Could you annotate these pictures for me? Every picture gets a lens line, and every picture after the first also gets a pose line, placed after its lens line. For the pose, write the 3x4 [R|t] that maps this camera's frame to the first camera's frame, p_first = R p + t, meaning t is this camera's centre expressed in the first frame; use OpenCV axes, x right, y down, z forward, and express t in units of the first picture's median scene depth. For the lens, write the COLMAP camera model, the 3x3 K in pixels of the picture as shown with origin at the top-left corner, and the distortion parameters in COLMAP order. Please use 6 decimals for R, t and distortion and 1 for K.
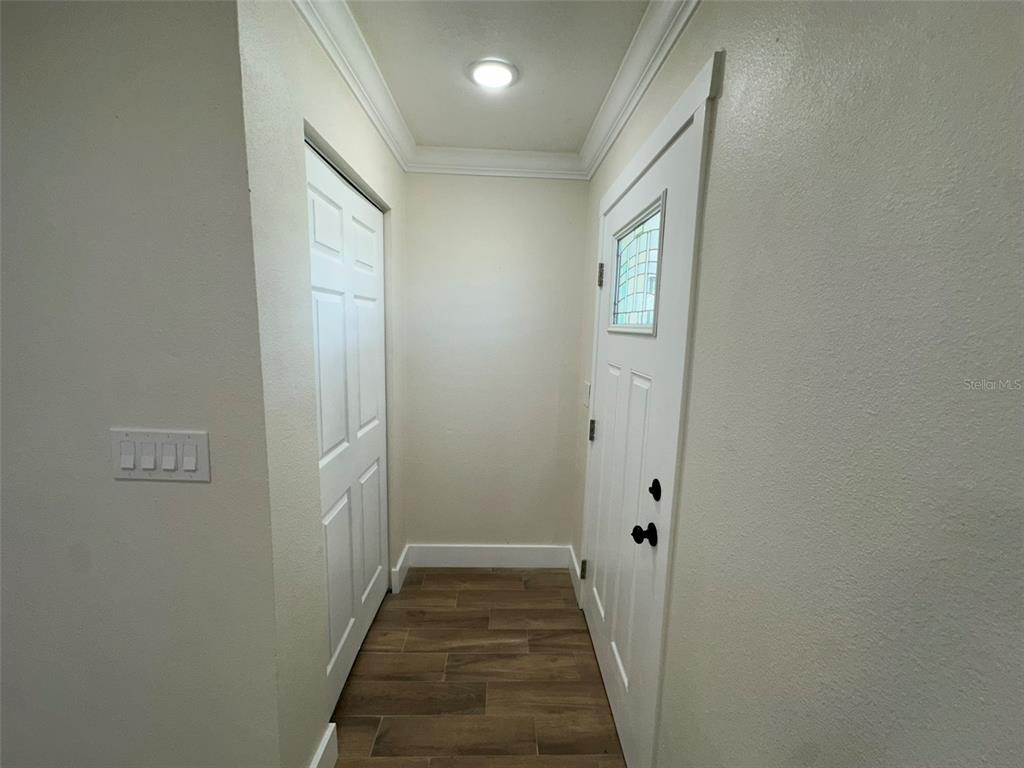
lens RADIAL K [[408.3, 0, 509.2], [0, 408.3, 382.0], [0, 0, 1]] dist [-0.004663, 0.001394]
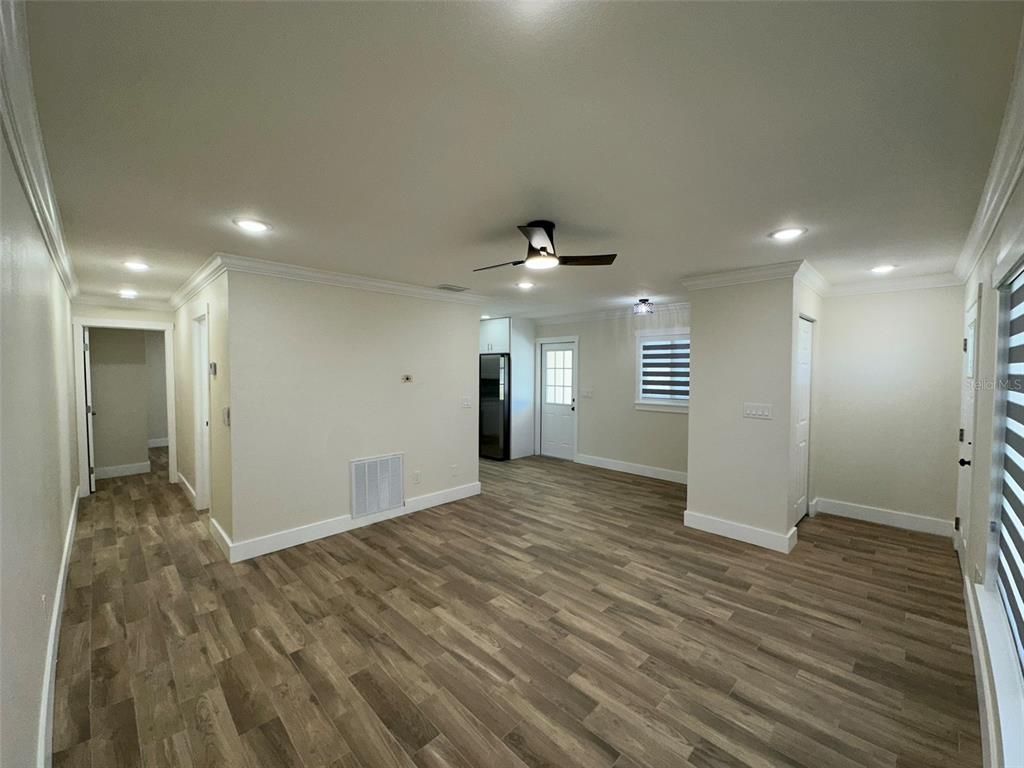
lens RADIAL K [[408.3, 0, 512.4], [0, 408.3, 383.9], [0, 0, 1]] dist [-0.004663, 0.001394]
pose [[0.690464, -0.003574, -0.723358, 0.159558], [-0.082870, 0.993013, -0.084008, 0.232896], [0.718604, 0.117949, 0.685344, -1.728746]]
